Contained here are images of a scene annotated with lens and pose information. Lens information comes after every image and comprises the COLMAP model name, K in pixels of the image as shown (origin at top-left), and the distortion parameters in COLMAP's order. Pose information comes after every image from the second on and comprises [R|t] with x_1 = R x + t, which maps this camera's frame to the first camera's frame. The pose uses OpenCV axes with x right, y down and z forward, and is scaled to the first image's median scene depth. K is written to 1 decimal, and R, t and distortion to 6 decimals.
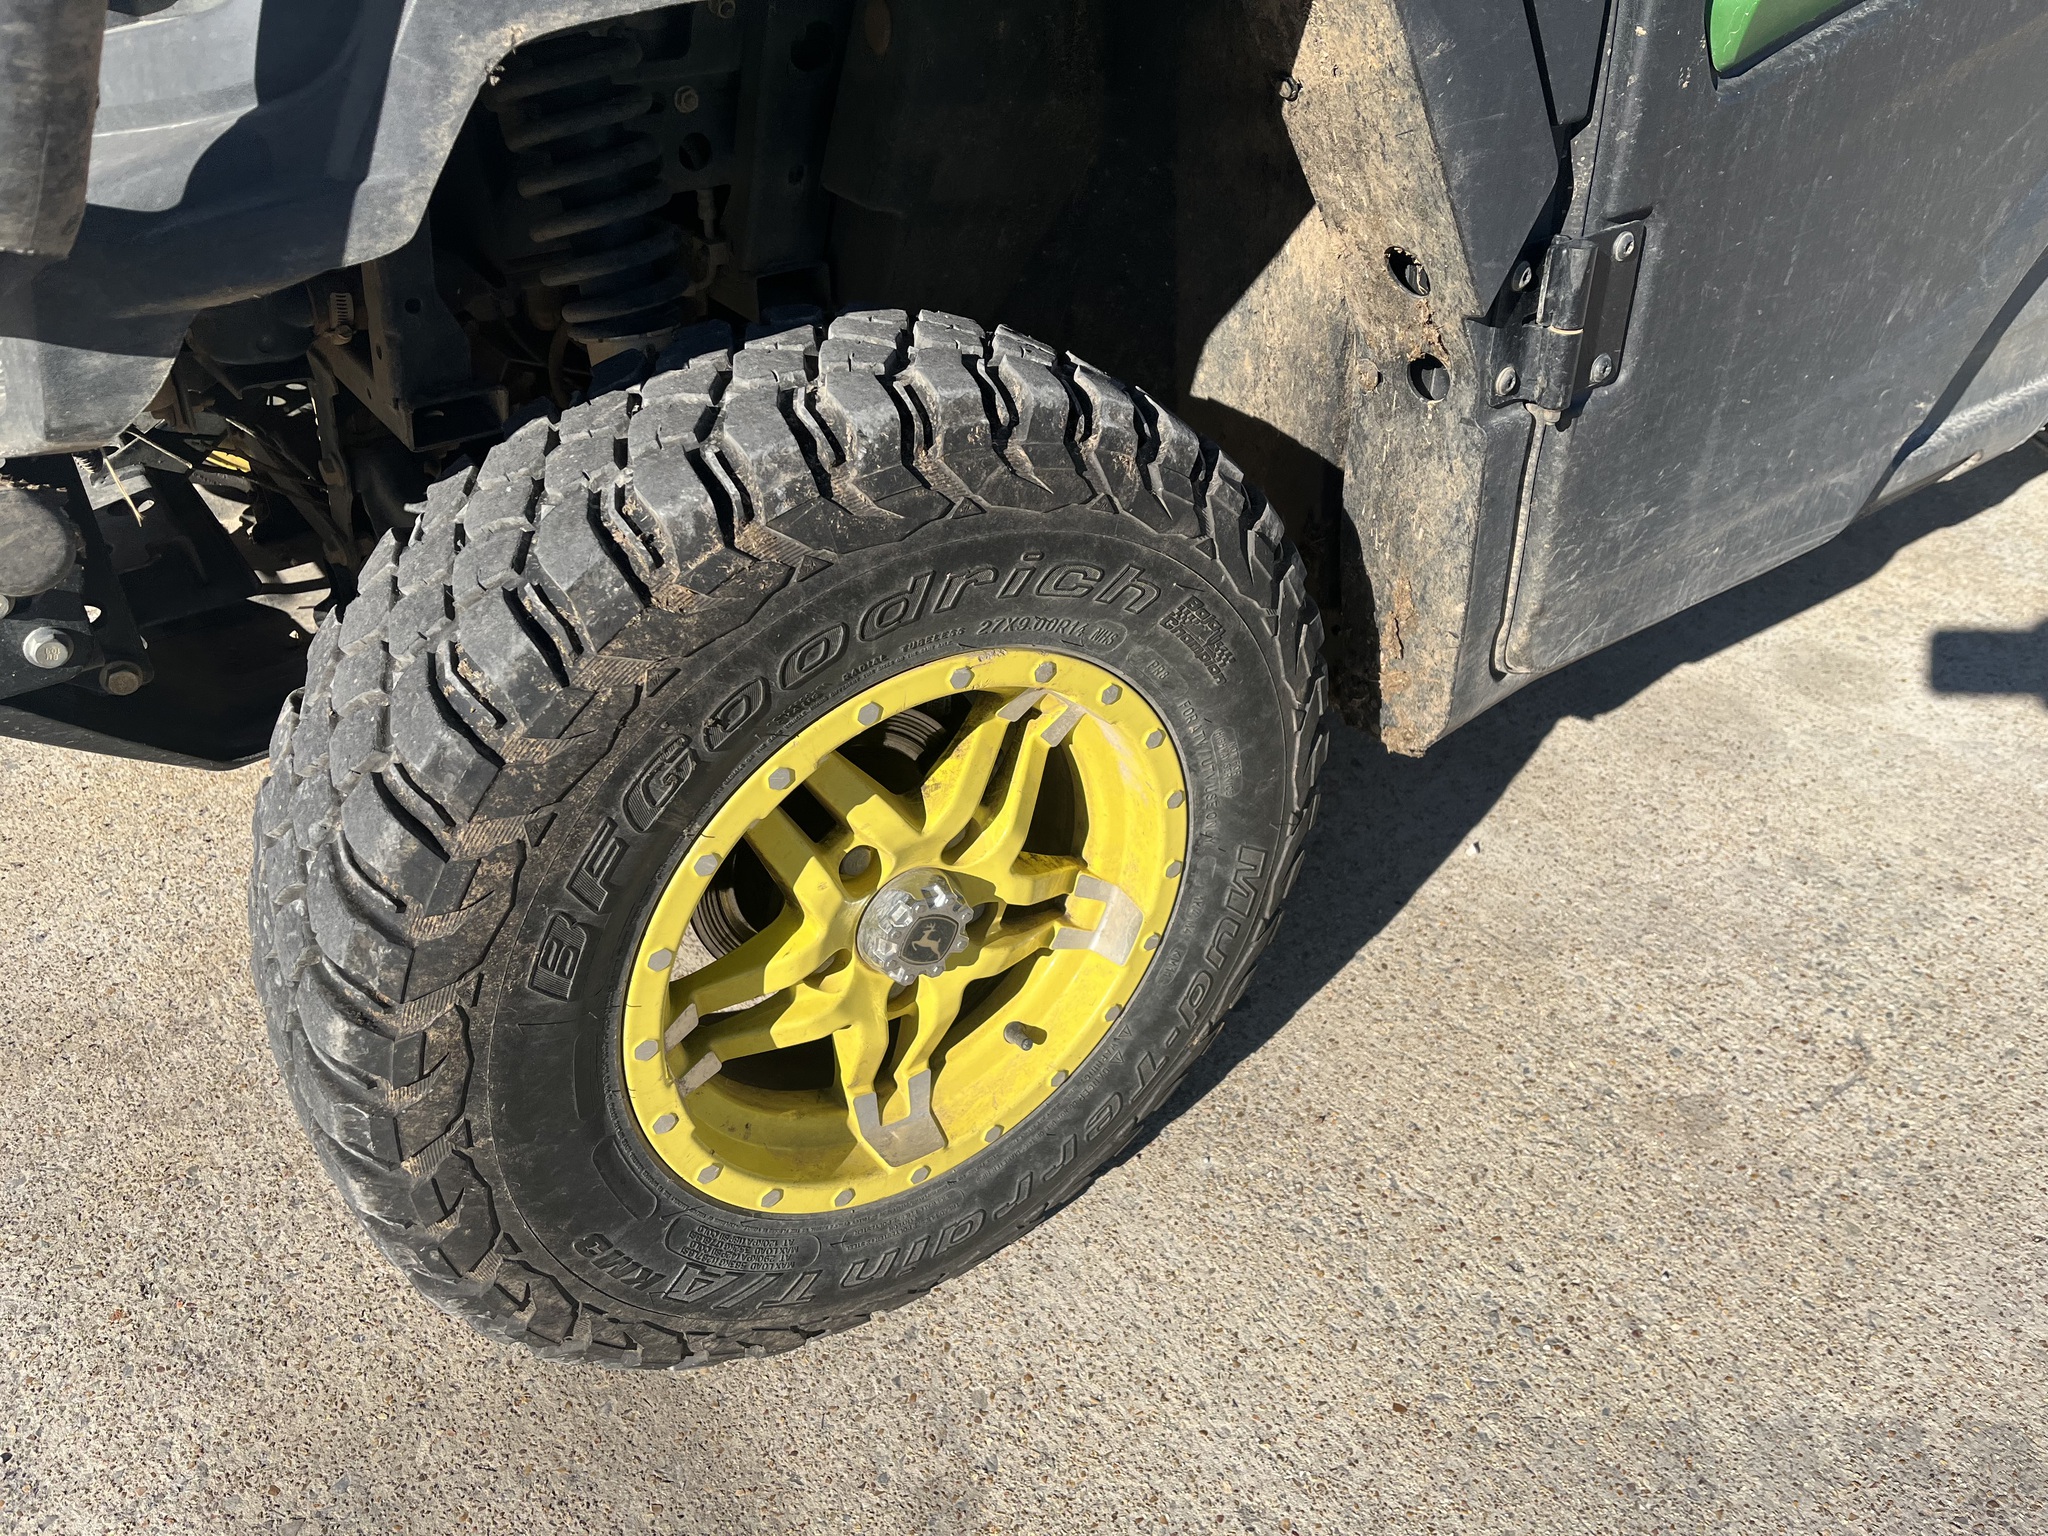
lens RADIAL K [[1547.6, 0, 1029.6], [0, 1547.6, 758.4], [0, 0, 1]] dist [0.062674, -0.092012]
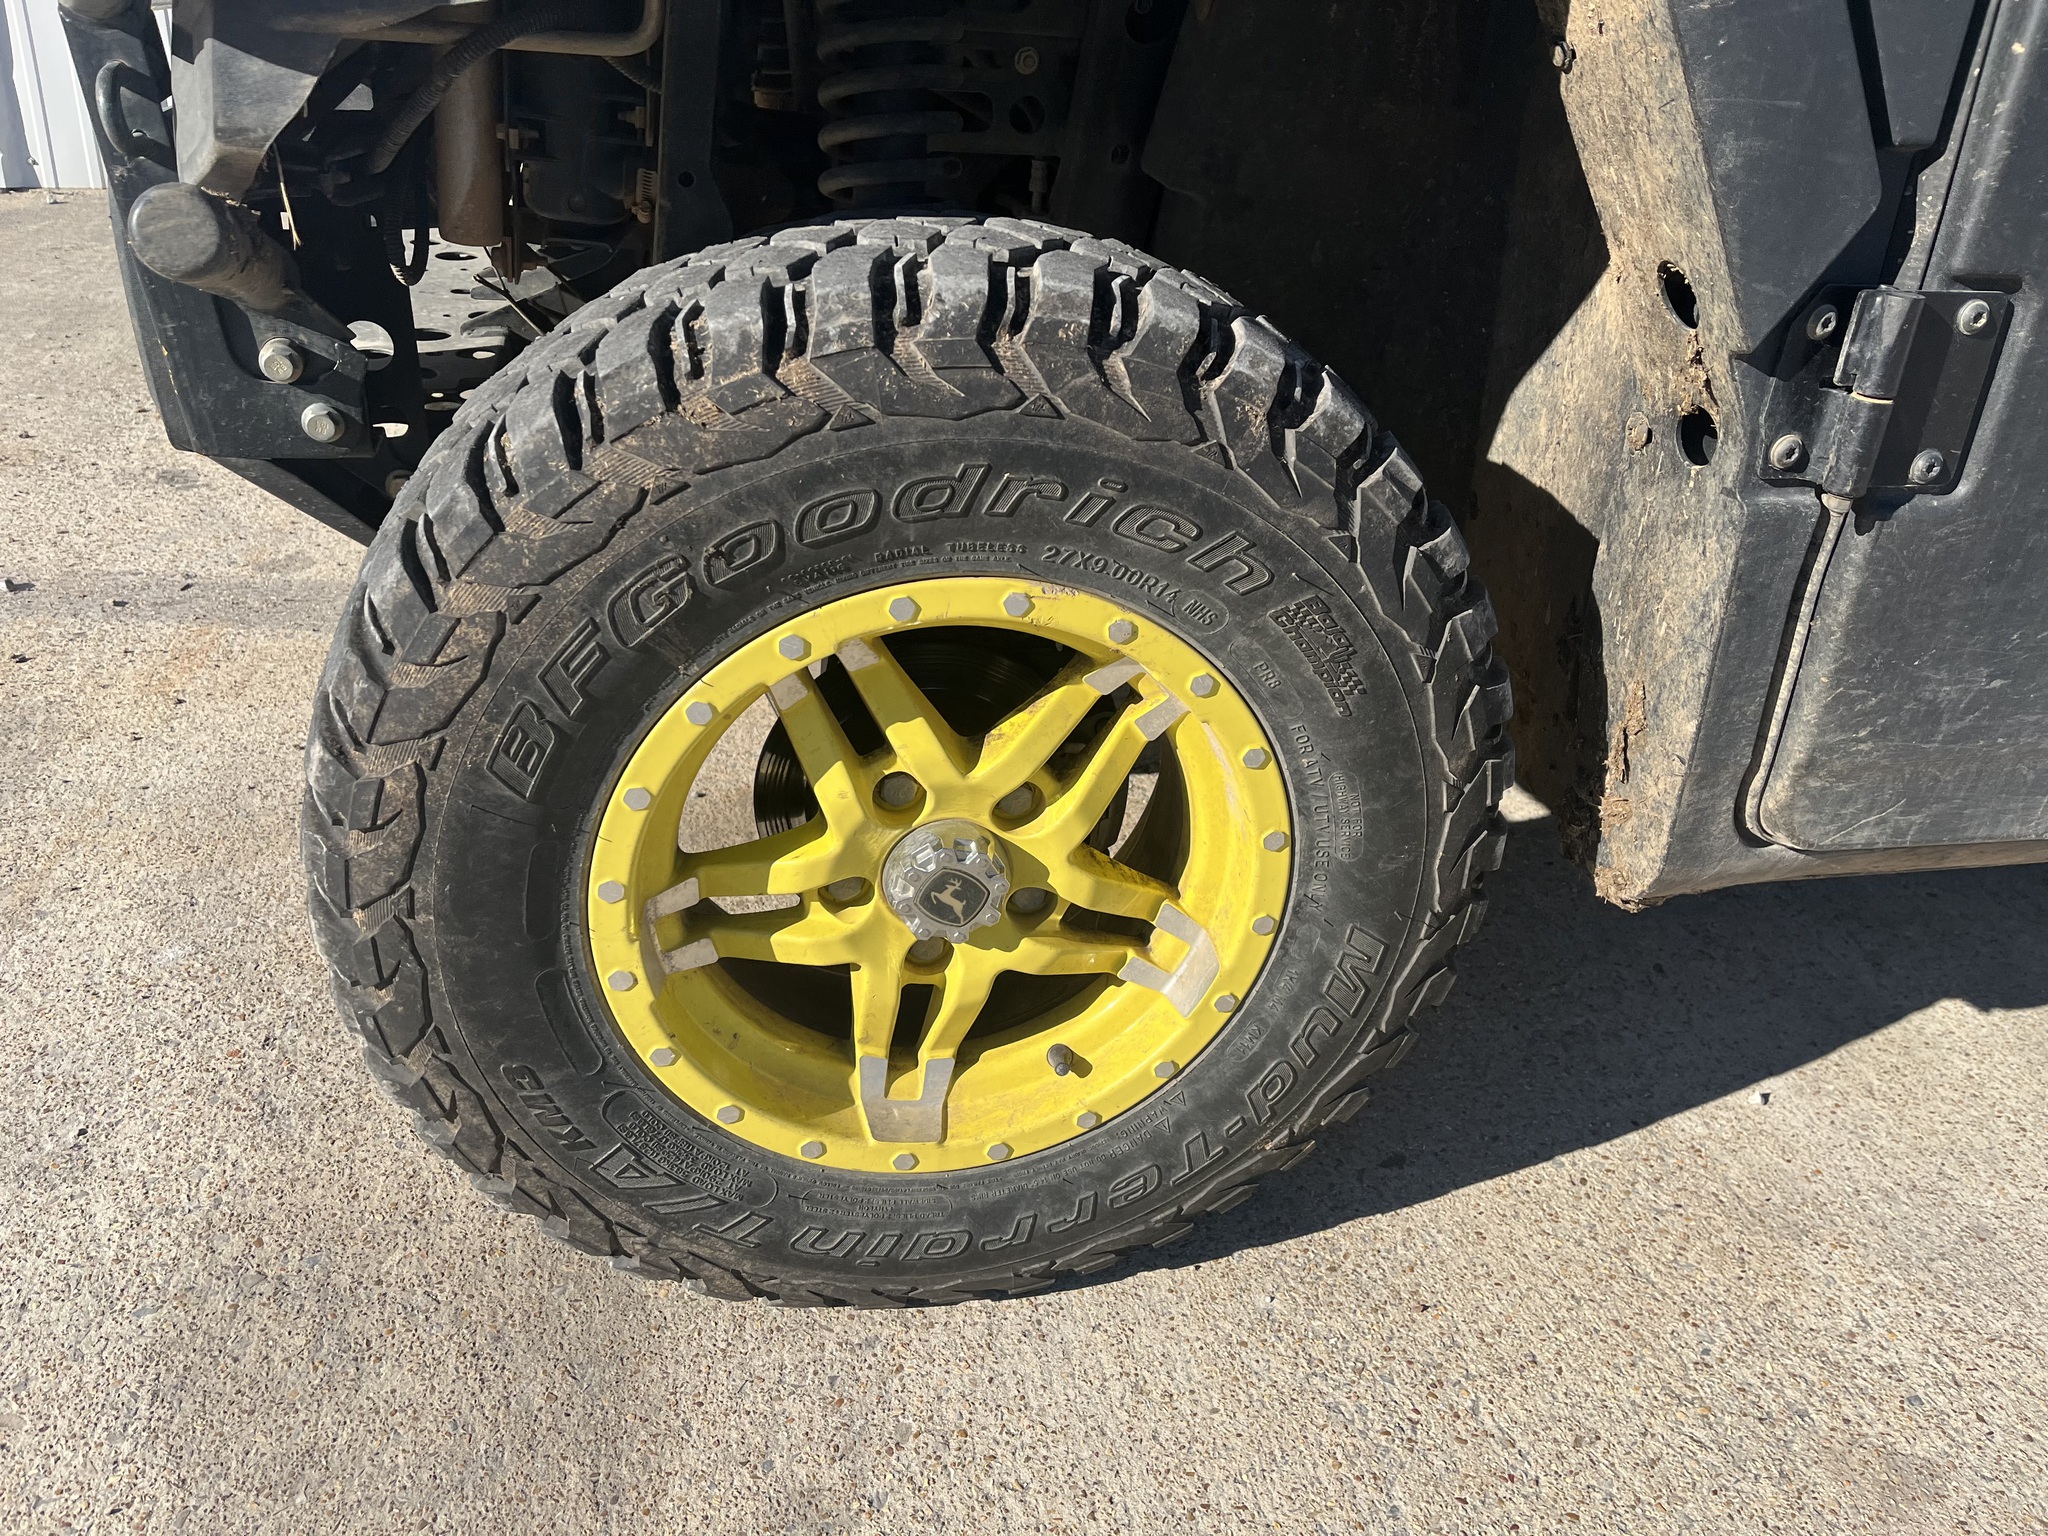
lens RADIAL K [[1550.1, 0, 1024.0], [0, 1550.1, 768.0], [0, 0, 1]] dist [0.041905, -0.036772]
pose [[0.911628, 0.256451, -0.321197, 0.243511], [-0.288389, 0.955916, -0.055286, 0.079221], [0.292859, 0.143030, 0.945397, 0.121549]]
